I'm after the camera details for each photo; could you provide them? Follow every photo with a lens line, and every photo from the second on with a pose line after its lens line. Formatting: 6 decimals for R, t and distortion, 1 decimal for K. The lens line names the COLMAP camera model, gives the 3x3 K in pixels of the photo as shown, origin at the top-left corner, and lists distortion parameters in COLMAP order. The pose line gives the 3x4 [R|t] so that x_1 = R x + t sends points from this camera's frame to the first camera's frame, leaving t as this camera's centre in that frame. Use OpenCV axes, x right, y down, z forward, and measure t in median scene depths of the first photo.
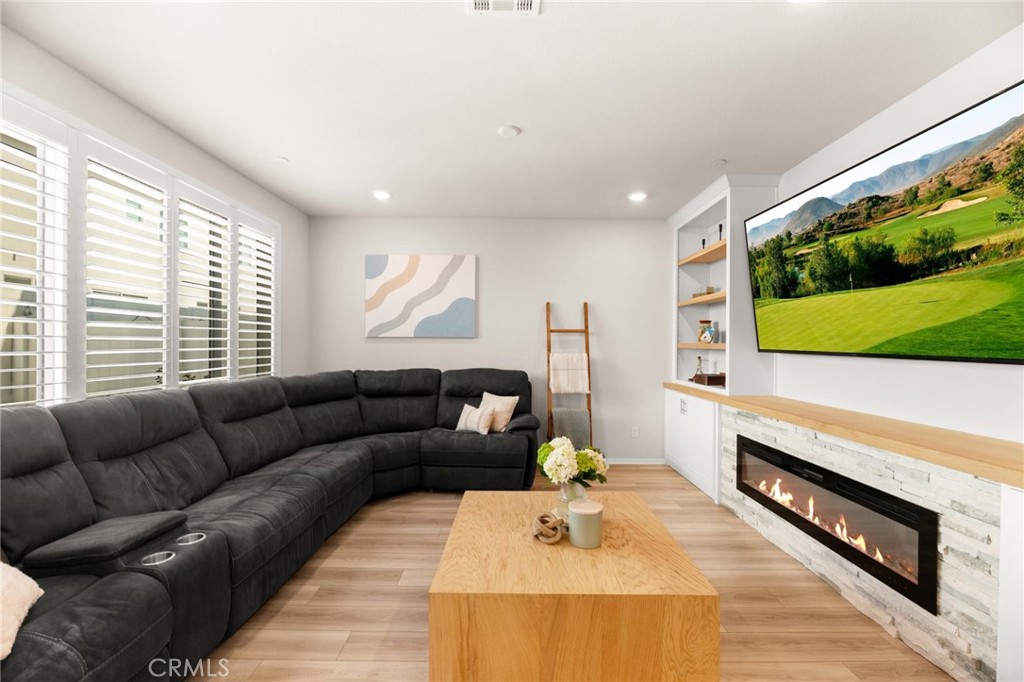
lens RADIAL K [[414.1, 0, 510.4], [0, 414.1, 344.7], [0, 0, 1]] dist [-0.001219, -0.003146]
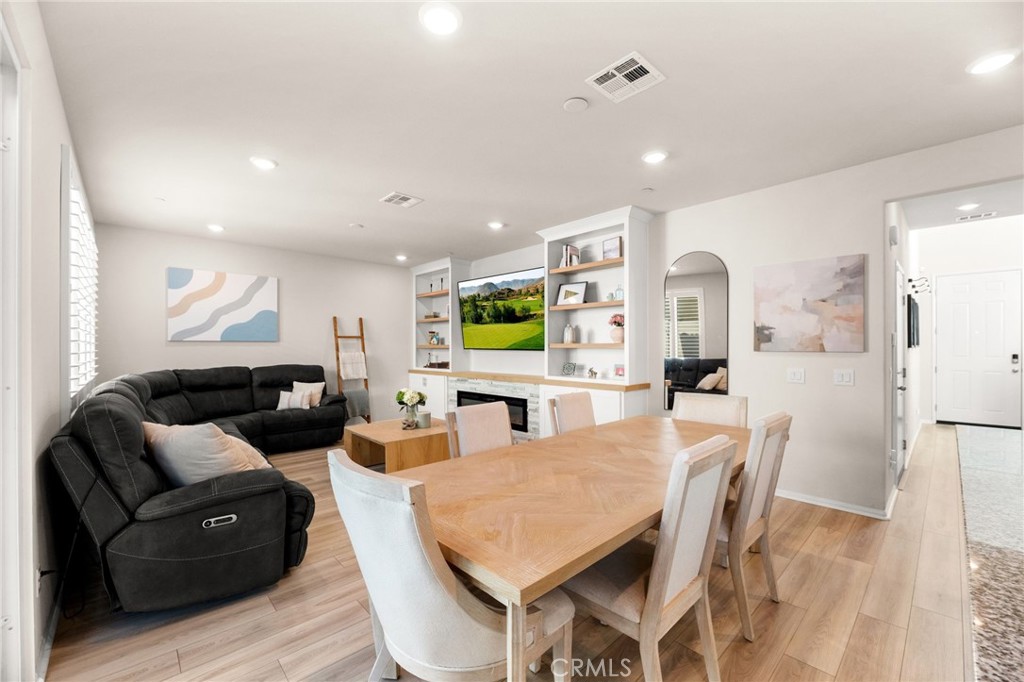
lens RADIAL K [[414.1, 0, 509.2], [0, 414.1, 346.1], [0, 0, 1]] dist [-0.001219, -0.003146]
pose [[0.731073, -0.004880, 0.682282, -0.538646], [0.006735, 0.999977, -0.000064, 0.003251], [-0.682266, 0.004641, 0.731089, -0.541114]]
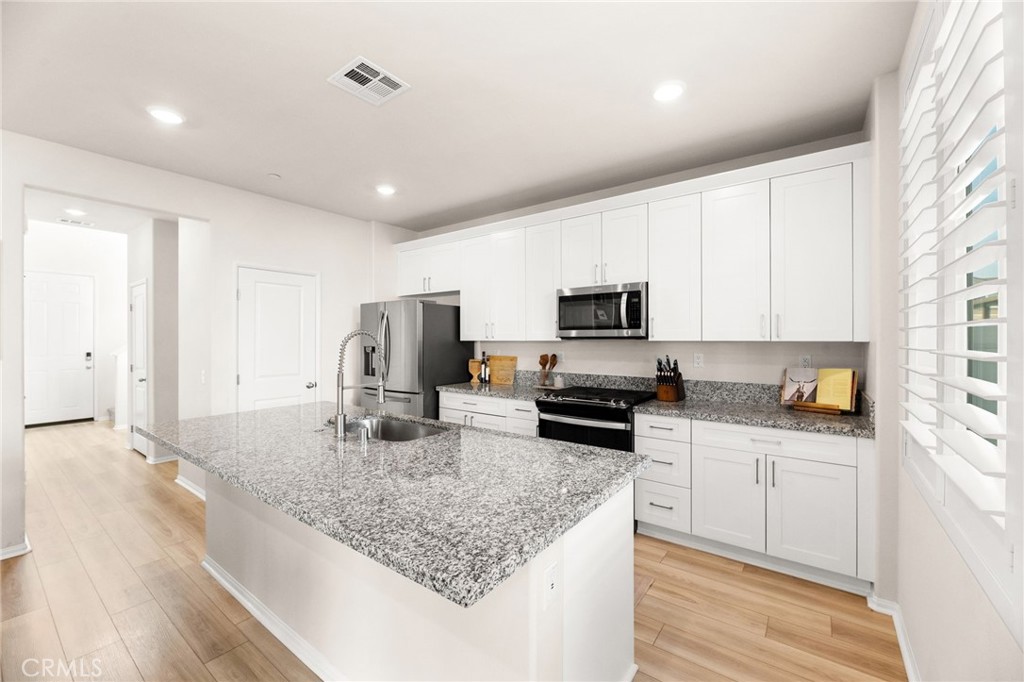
lens RADIAL K [[414.1, 0, 510.0], [0, 414.1, 338.0], [0, 0, 1]] dist [-0.001219, -0.003146]
pose [[-0.801340, -0.001159, 0.598208, -0.522135], [-0.000015, 0.999998, 0.001917, -0.016610], [-0.598209, 0.001527, -0.801339, -0.386377]]
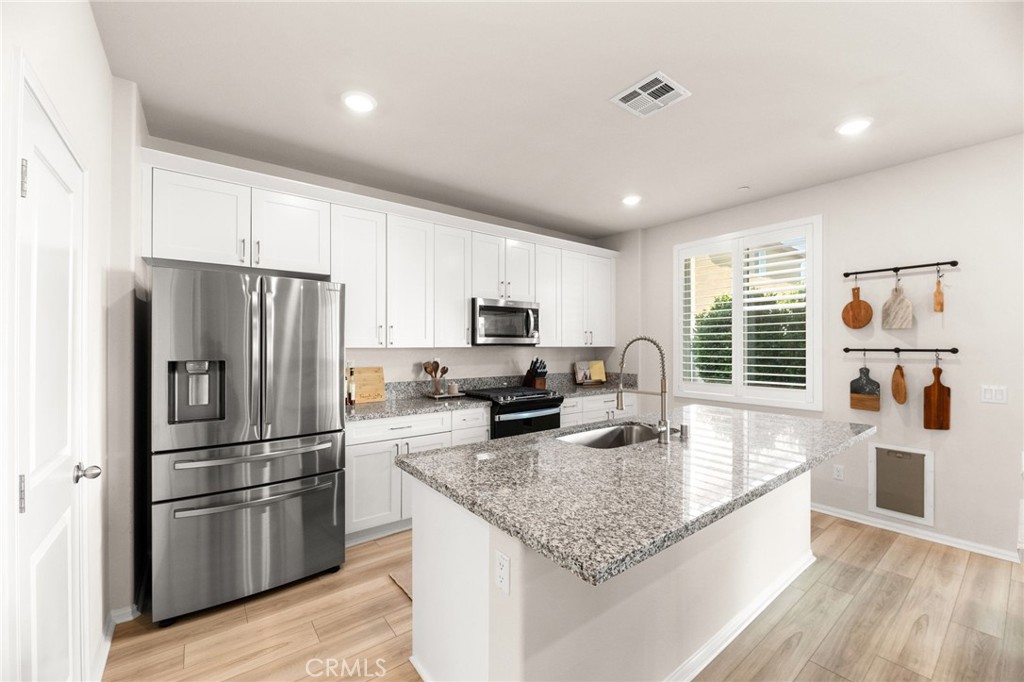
lens RADIAL K [[414.1, 0, 509.9], [0, 414.1, 345.2], [0, 0, 1]] dist [-0.001219, -0.003146]
pose [[-0.788469, -0.003426, -0.615065, 0.487354], [-0.003859, 0.999992, -0.000624, -0.013274], [0.615063, 0.001882, -0.788476, -0.382917]]
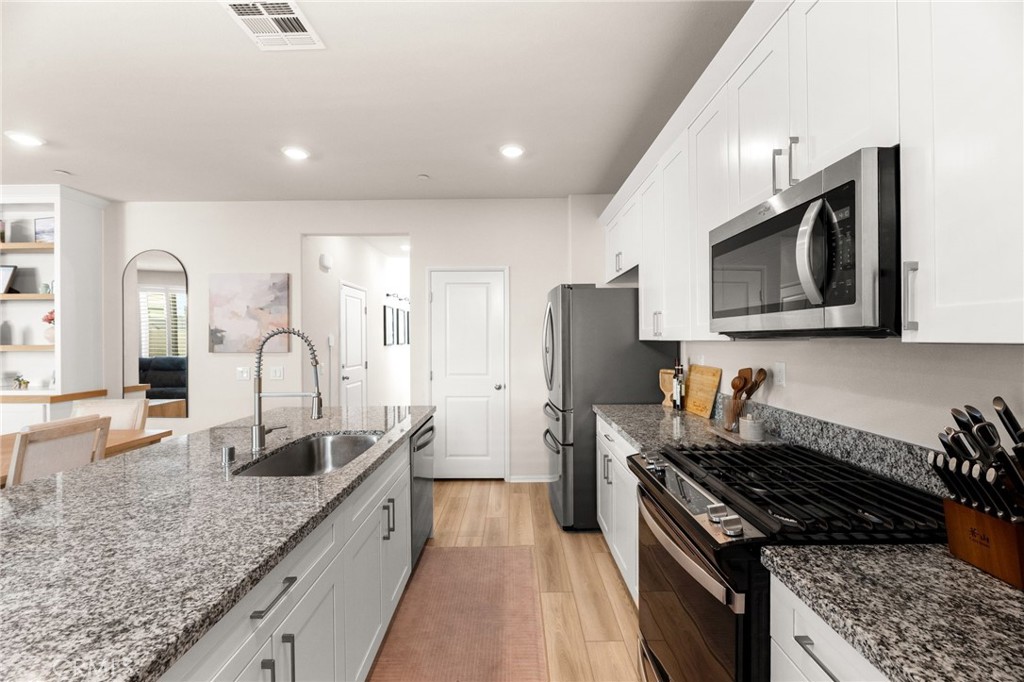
lens RADIAL K [[419.1, 0, 511.2], [0, 419.1, 340.3], [0, 0, 1]] dist [0.002286, -0.004098]
pose [[0.003973, -0.007665, 0.999963, -0.497693], [0.007021, 0.999946, 0.007637, -0.014164], [-0.999967, 0.006990, 0.004027, -0.985196]]
